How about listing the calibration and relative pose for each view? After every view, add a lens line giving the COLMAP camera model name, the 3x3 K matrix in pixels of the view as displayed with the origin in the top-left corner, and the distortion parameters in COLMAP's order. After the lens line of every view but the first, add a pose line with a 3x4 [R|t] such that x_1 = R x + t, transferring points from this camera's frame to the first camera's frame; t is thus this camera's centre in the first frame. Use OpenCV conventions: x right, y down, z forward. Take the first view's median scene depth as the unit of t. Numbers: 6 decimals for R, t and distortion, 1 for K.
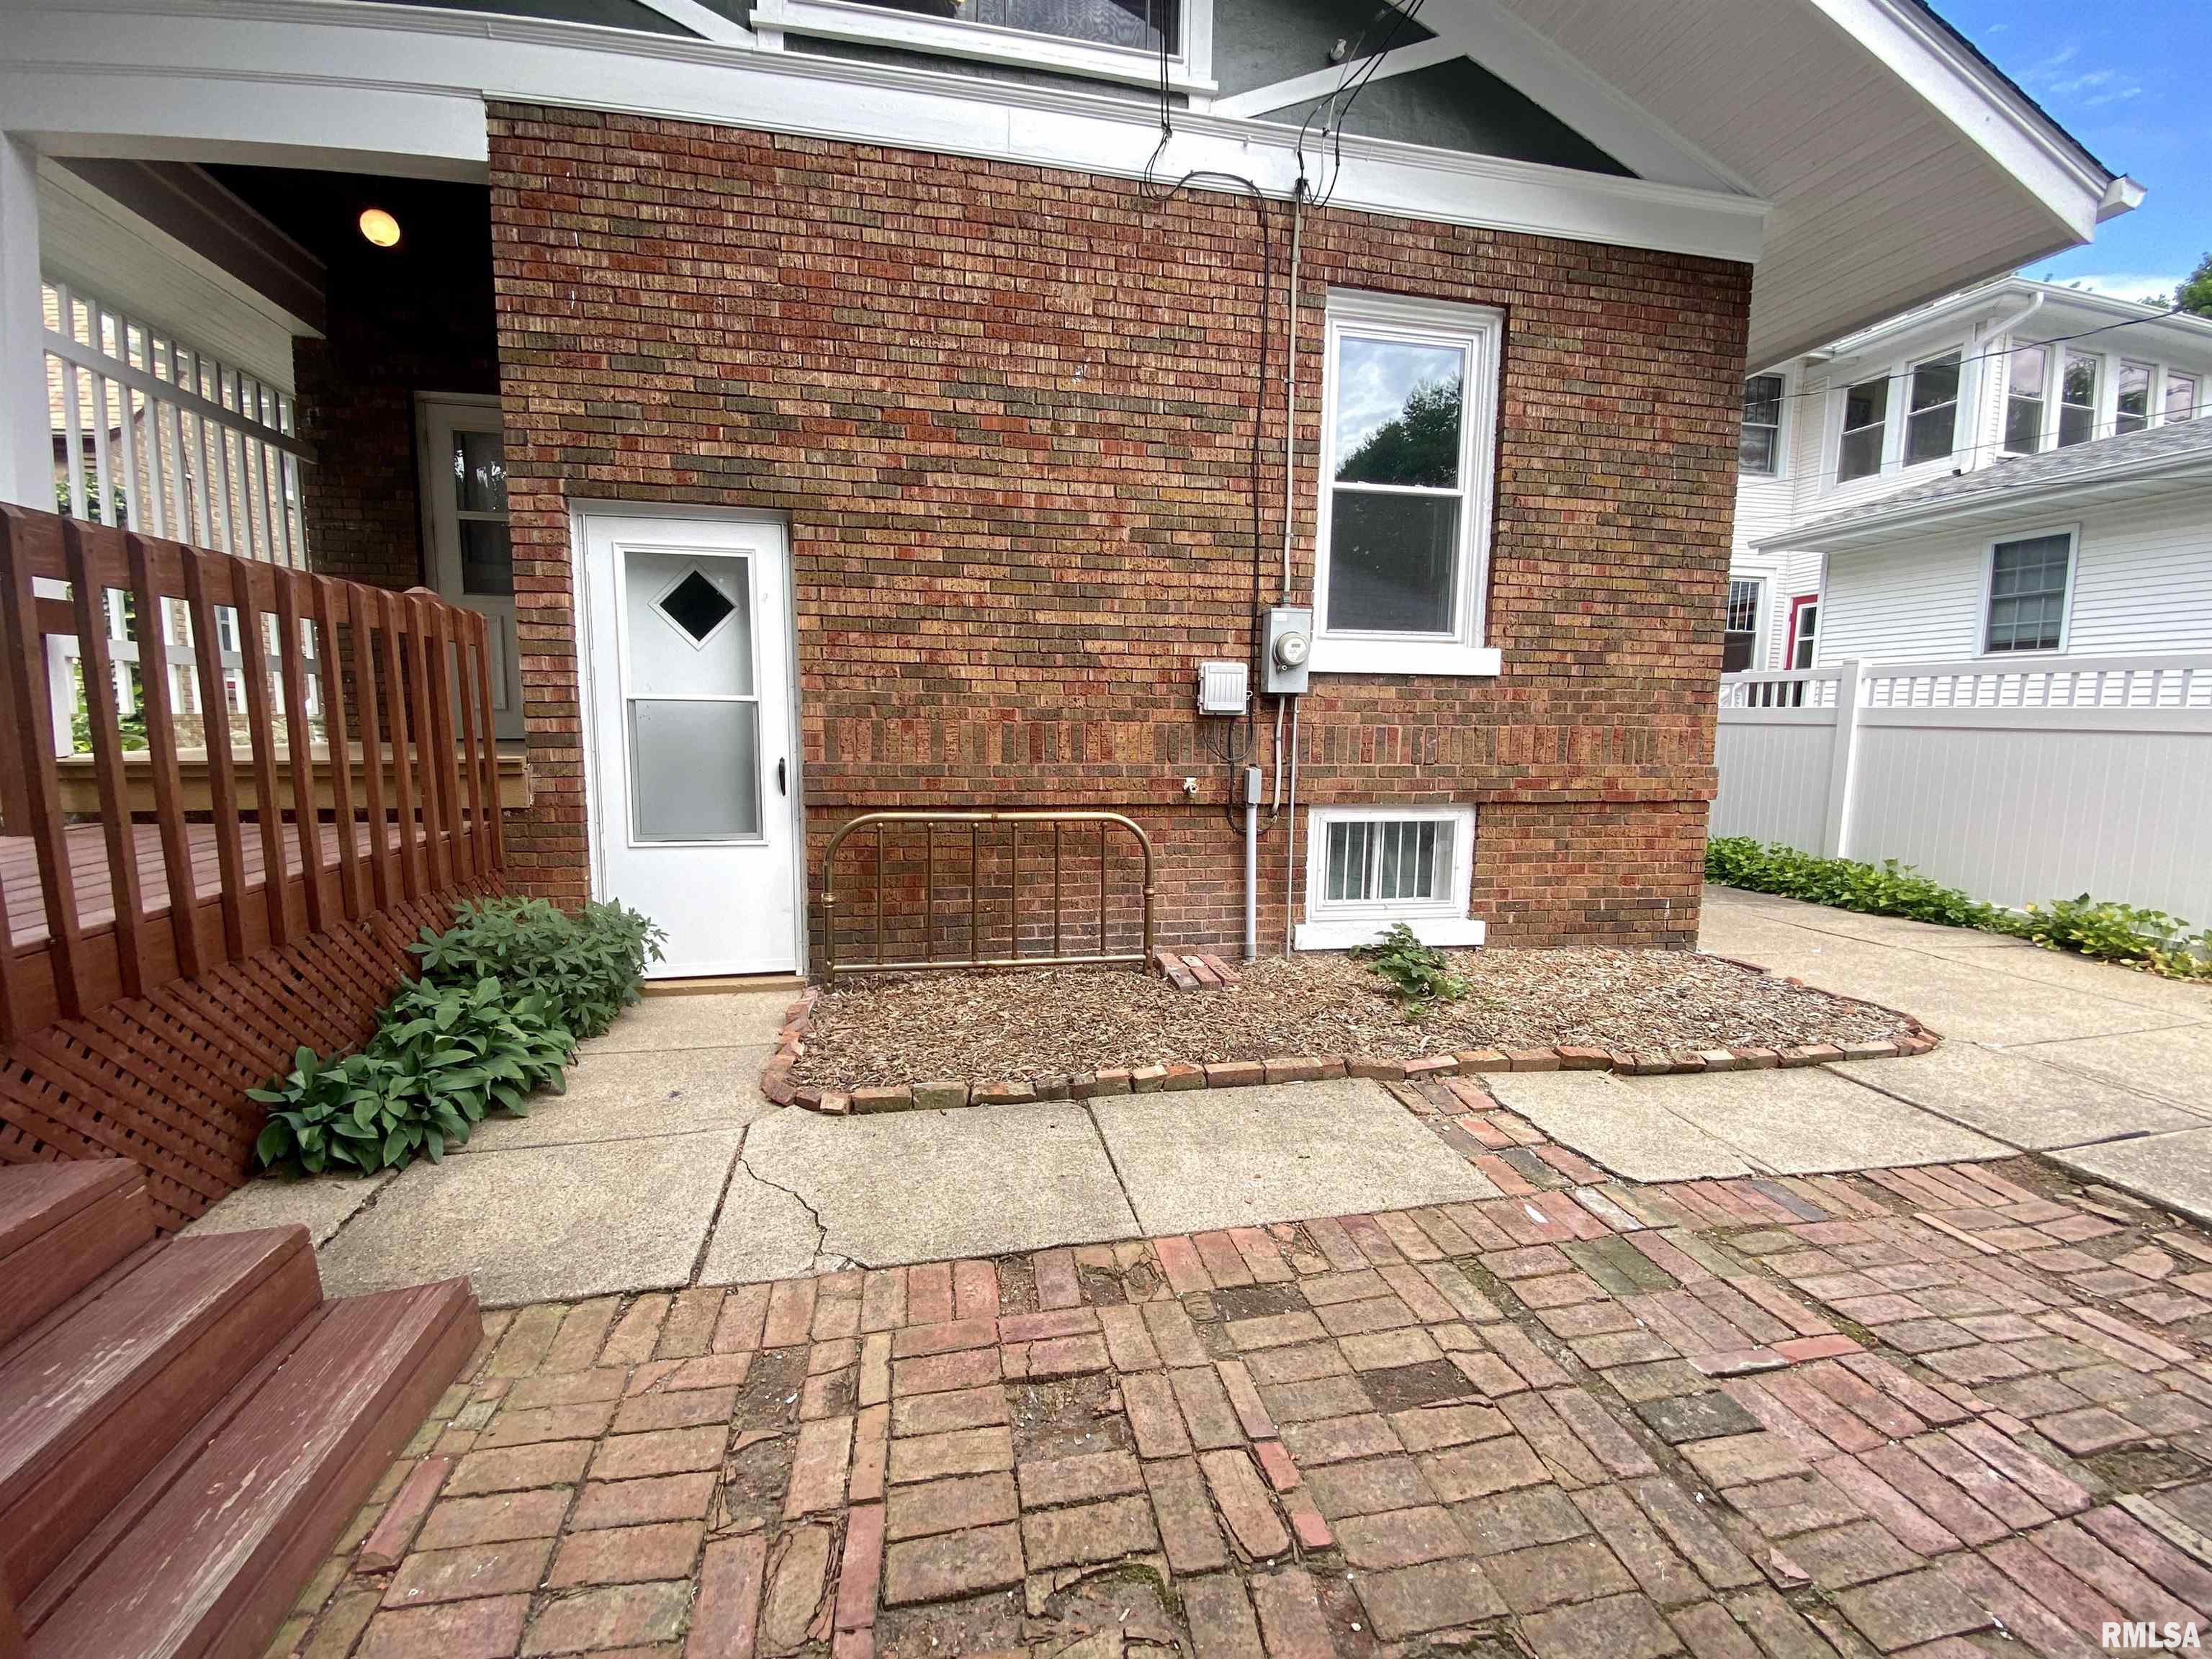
lens RADIAL K [[905.6, 0, 1099.0], [0, 905.6, 842.1], [0, 0, 1]] dist [0.007912, -0.014046]
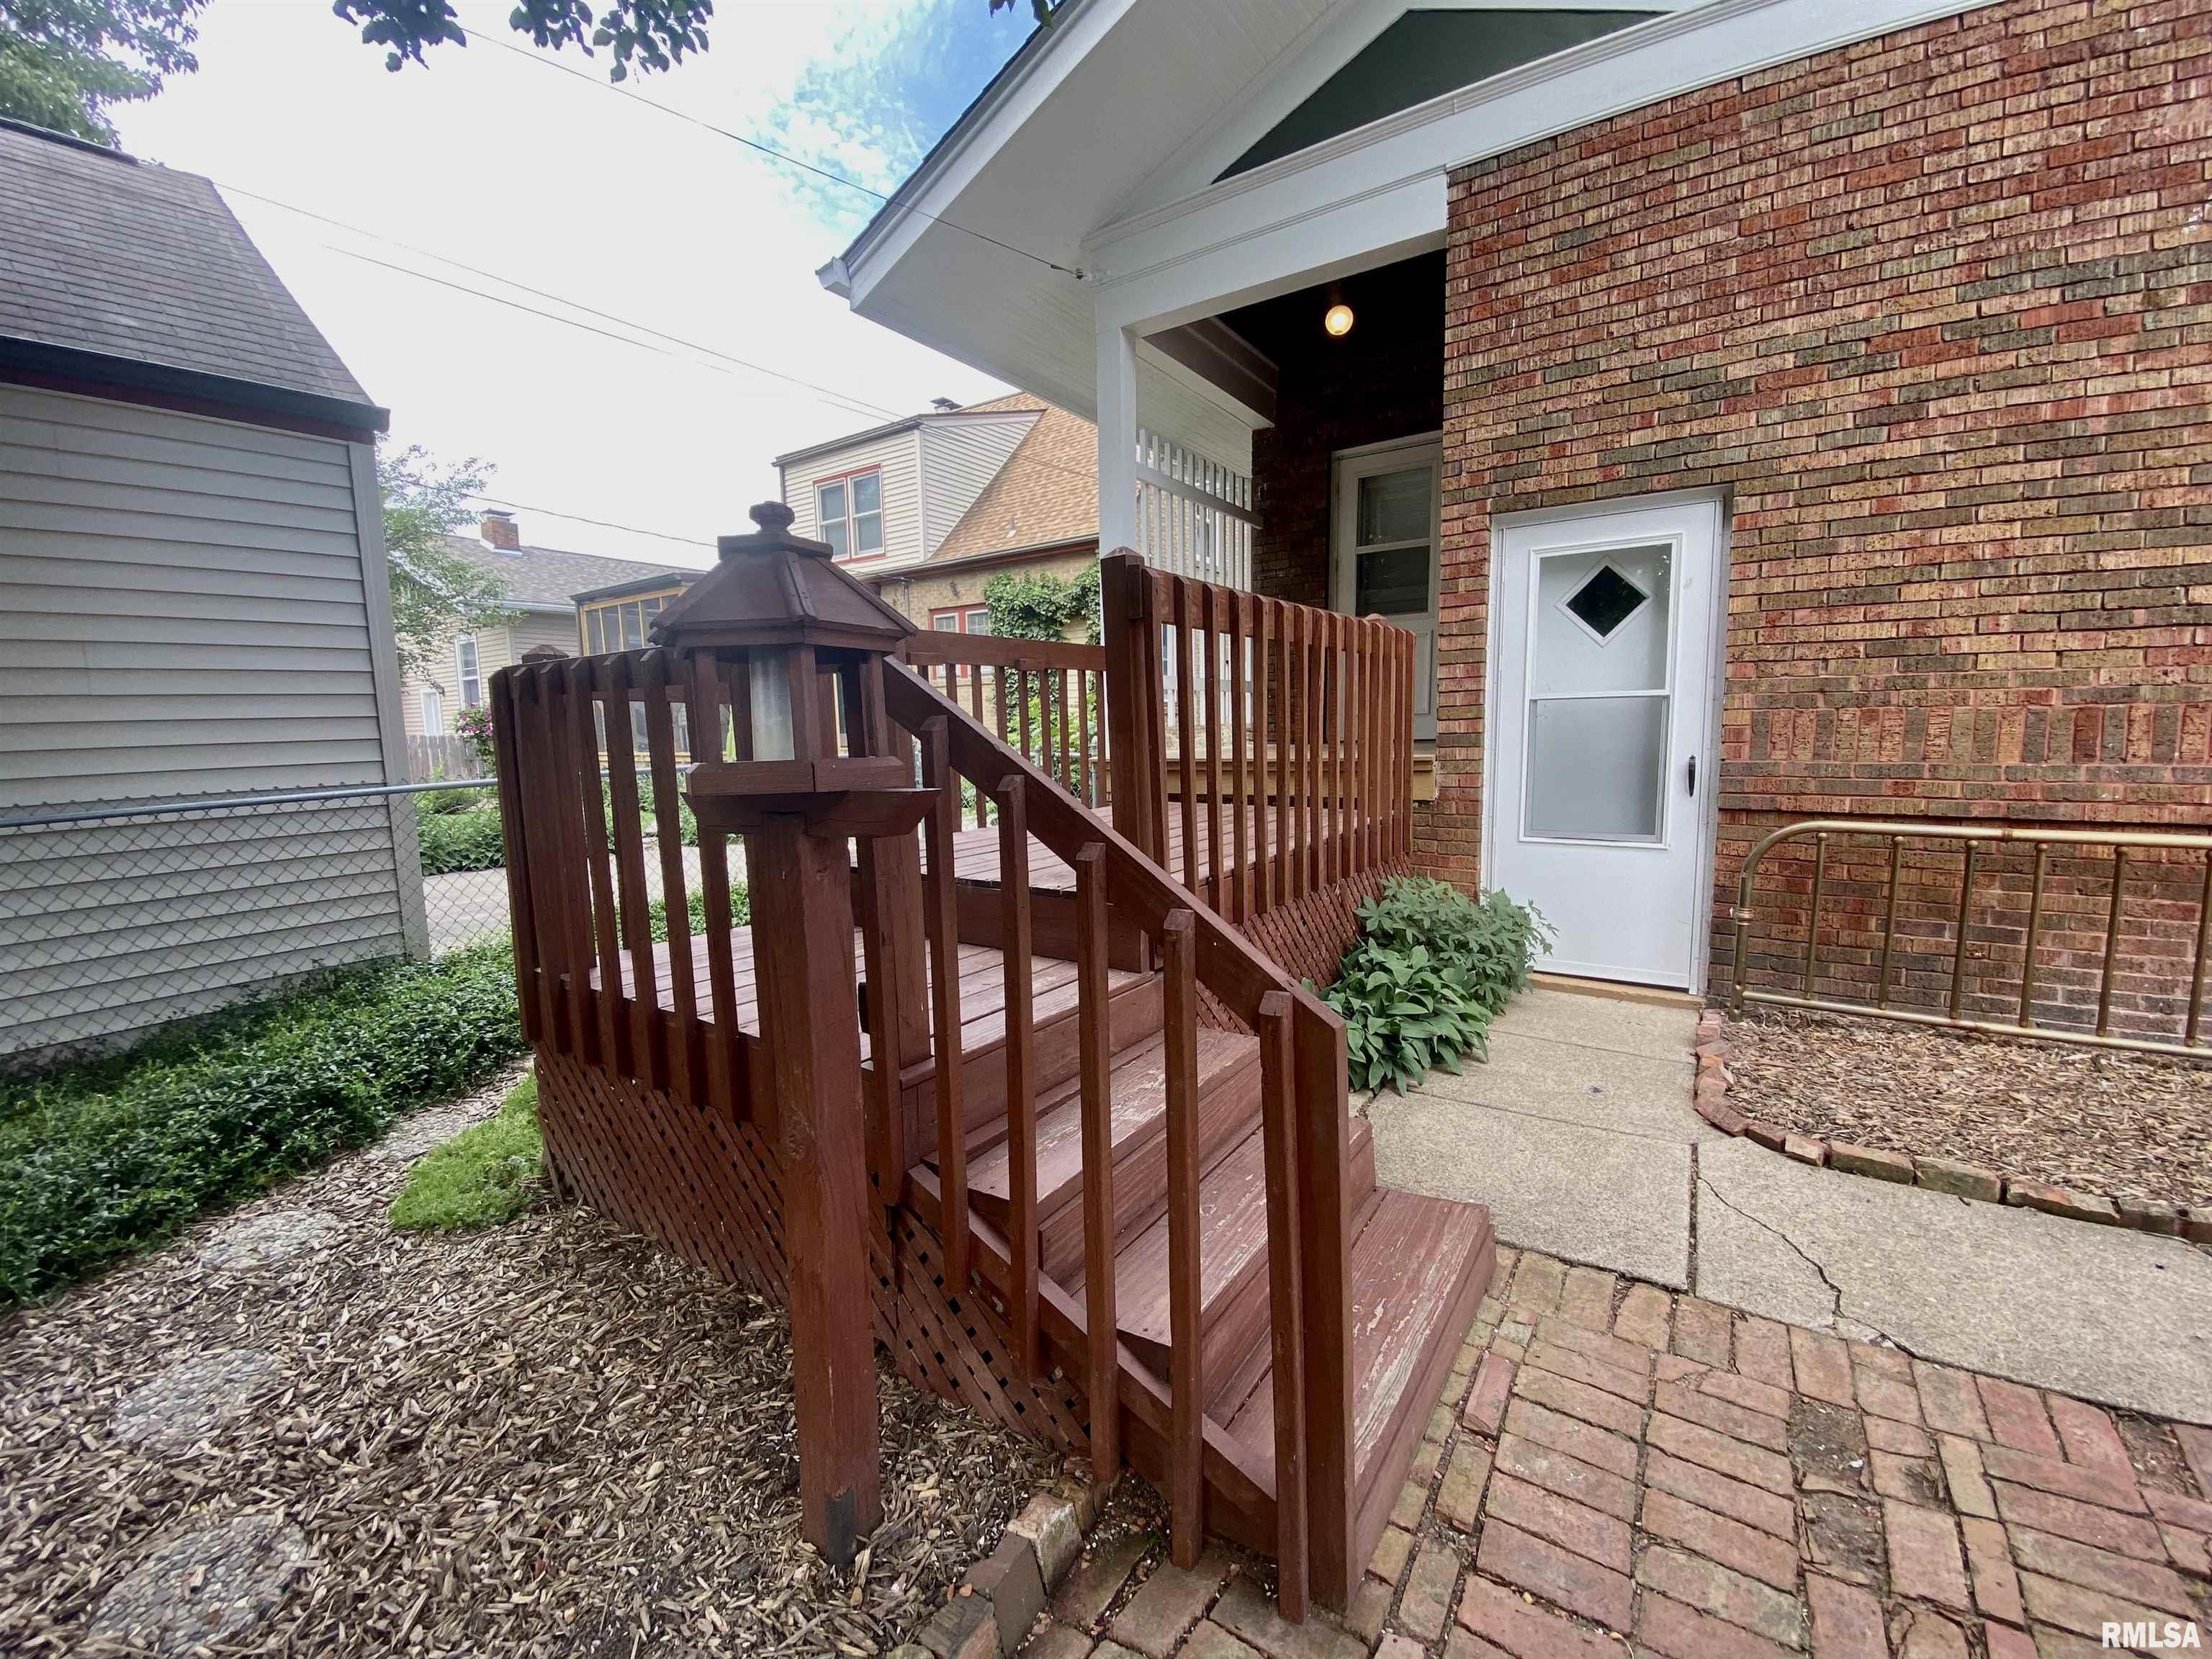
lens RADIAL K [[905.6, 0, 1085.7], [0, 905.6, 833.9], [0, 0, 1]] dist [0.007912, -0.014046]
pose [[0.688316, 0.062197, -0.722740, -0.104259], [-0.068924, 0.997418, 0.020194, 0.009866], [0.722129, 0.035914, 0.690825, -0.075249]]
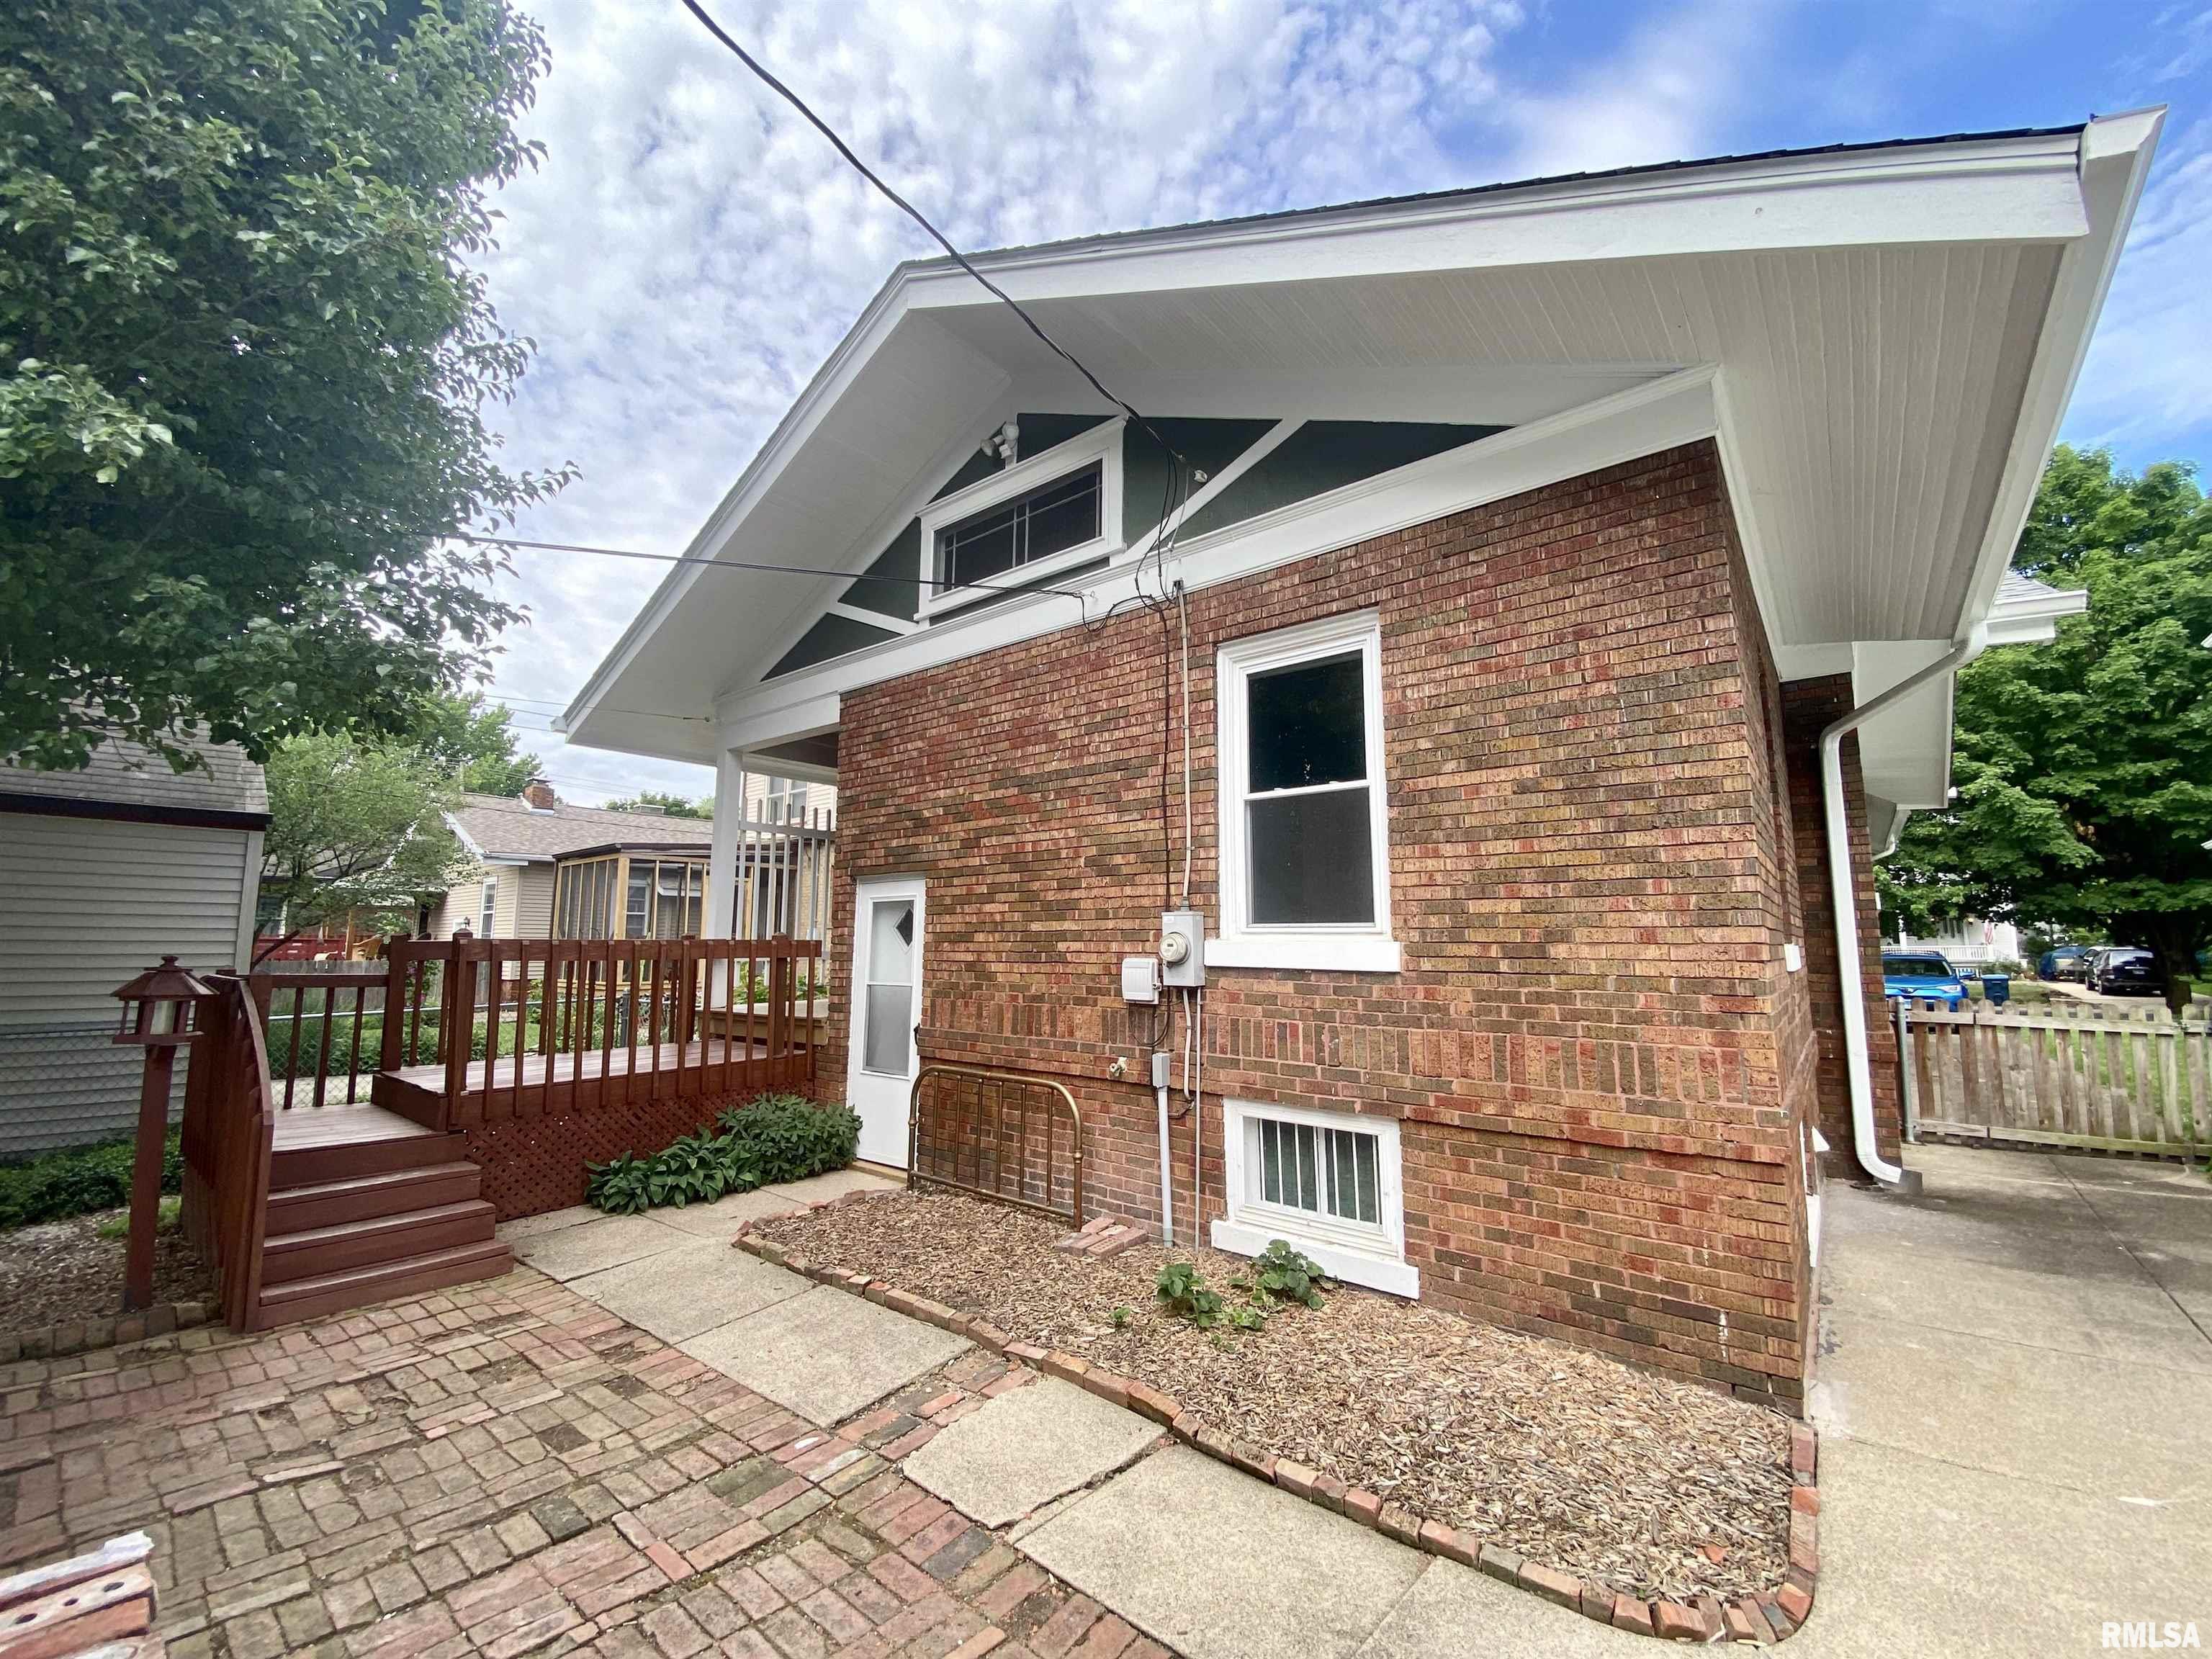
lens RADIAL K [[905.6, 0, 1122.0], [0, 905.6, 827.4], [0, 0, 1]] dist [0.007912, -0.014046]
pose [[0.633643, -0.105218, -0.766437, 1.116461], [-0.099327, 0.971444, -0.215479, -0.117733], [0.767223, 0.212665, 0.605098, 0.249216]]
